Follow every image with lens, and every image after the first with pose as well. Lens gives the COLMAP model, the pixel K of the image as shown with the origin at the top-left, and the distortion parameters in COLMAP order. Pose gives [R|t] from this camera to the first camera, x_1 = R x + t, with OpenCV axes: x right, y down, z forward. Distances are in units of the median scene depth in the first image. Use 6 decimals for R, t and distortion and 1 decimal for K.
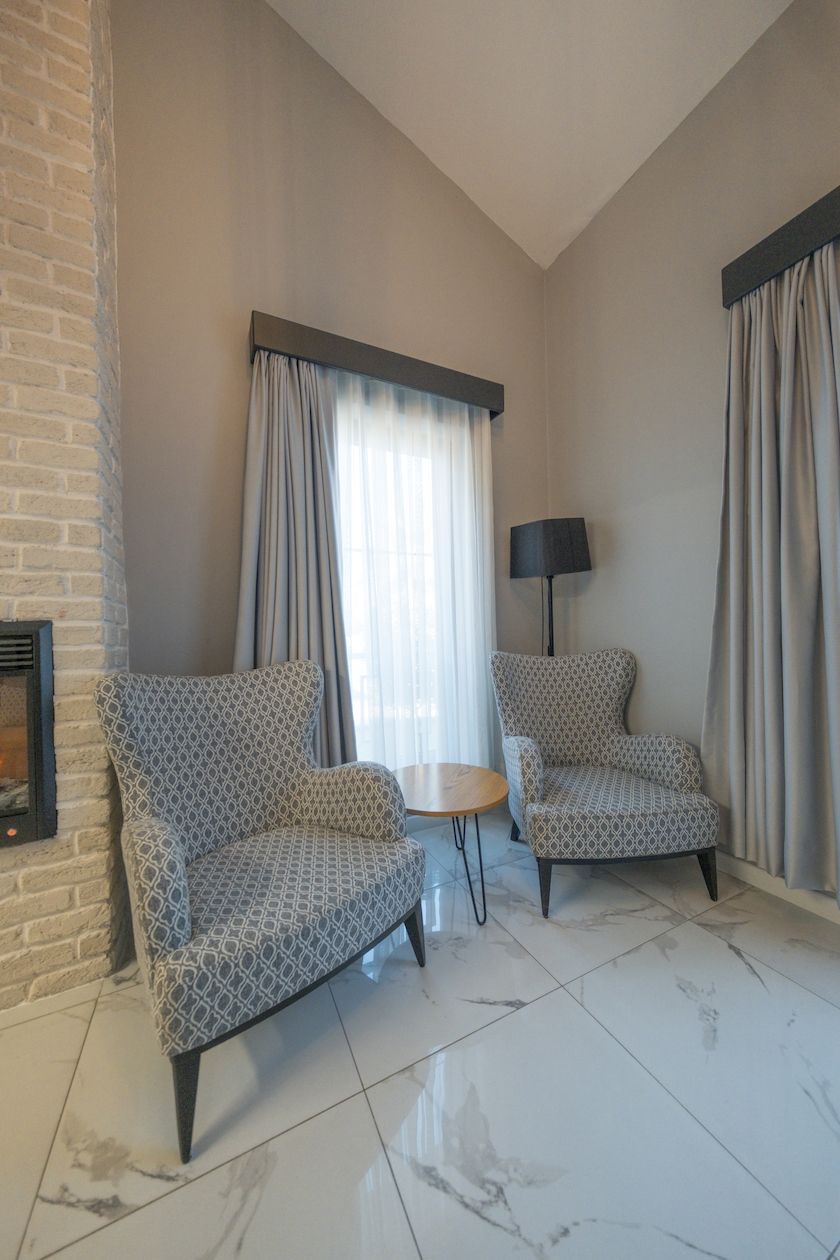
lens RADIAL K [[425.8, 0, 423.2], [0, 425.8, 630.9], [0, 0, 1]] dist [0.002147, -0.000416]
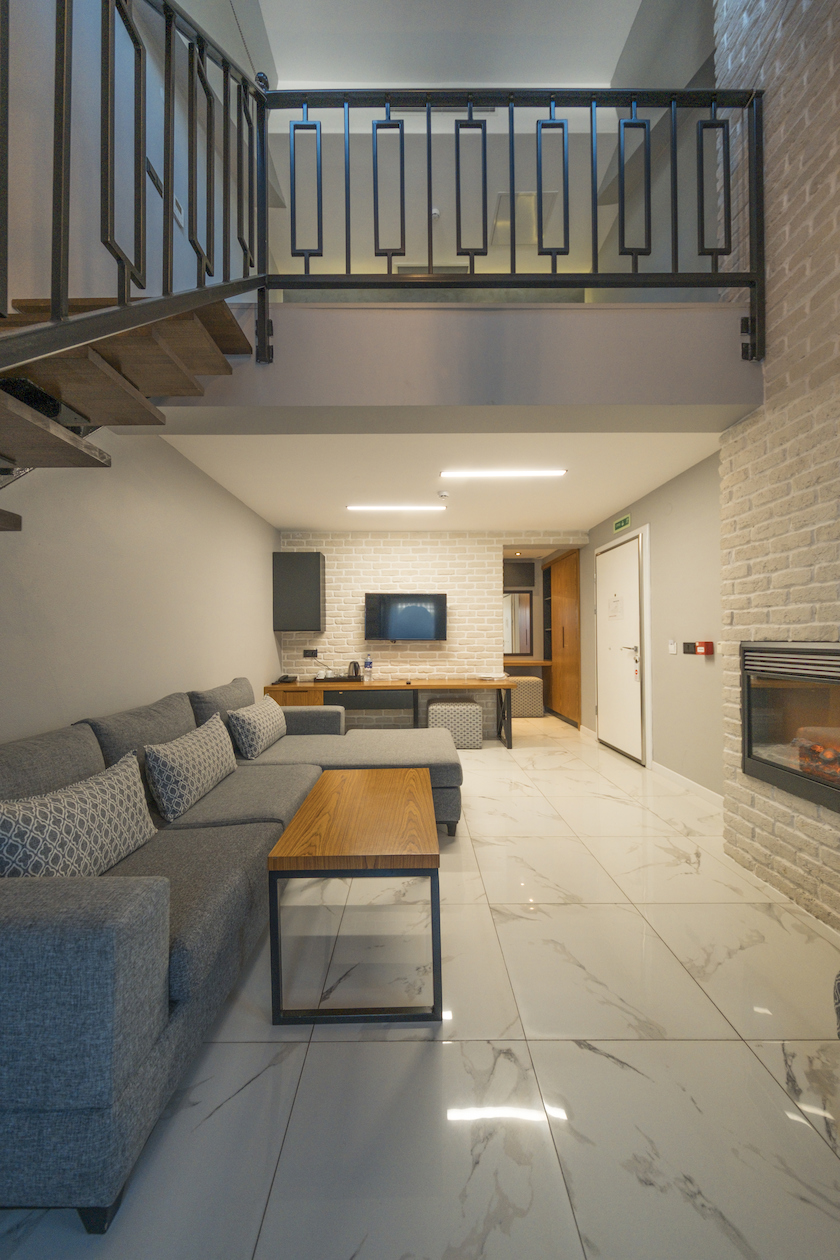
lens RADIAL K [[425.8, 0, 417.8], [0, 425.8, 631.5], [0, 0, 1]] dist [0.002147, -0.000416]
pose [[-0.440533, 0.013847, -0.897630, 0.503520], [0.016429, 0.999838, 0.007361, -0.064975], [0.897586, -0.011504, -0.440689, 0.278099]]
